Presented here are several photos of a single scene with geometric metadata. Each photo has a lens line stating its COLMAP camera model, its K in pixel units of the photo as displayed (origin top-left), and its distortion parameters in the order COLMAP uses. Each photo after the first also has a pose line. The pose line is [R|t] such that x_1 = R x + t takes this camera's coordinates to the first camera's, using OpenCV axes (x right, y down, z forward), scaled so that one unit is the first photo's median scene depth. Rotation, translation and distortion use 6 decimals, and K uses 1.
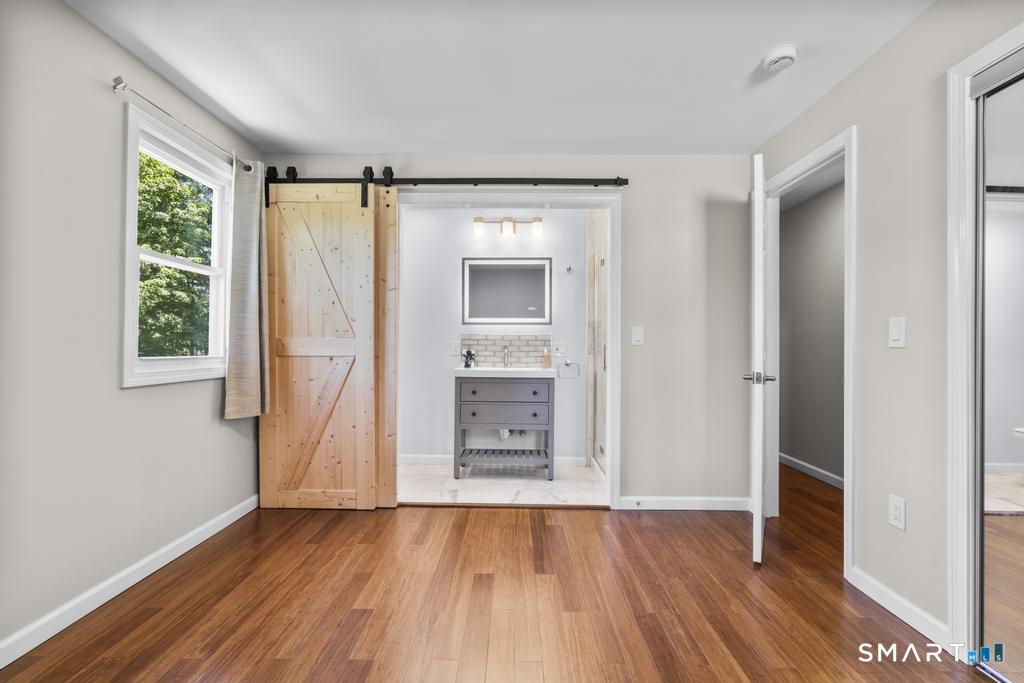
lens RADIAL K [[463.5, 0, 511.4], [0, 463.5, 343.6], [0, 0, 1]] dist [0.000371, 0.000001]
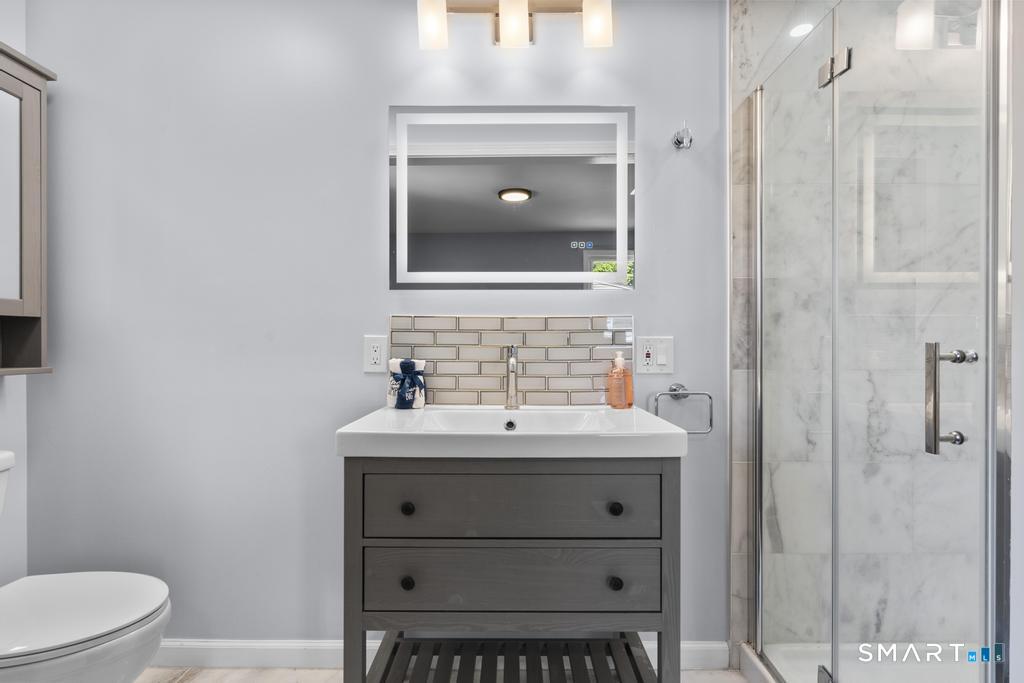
lens RADIAL K [[463.5, 0, 511.4], [0, 463.5, 341.2], [0, 0, 1]] dist [0.000371, 0.000001]
pose [[0.999802, -0.007438, 0.018461, -0.018324], [0.007422, 0.999972, 0.000930, -0.000210], [-0.018468, -0.000793, 0.999829, 0.634309]]
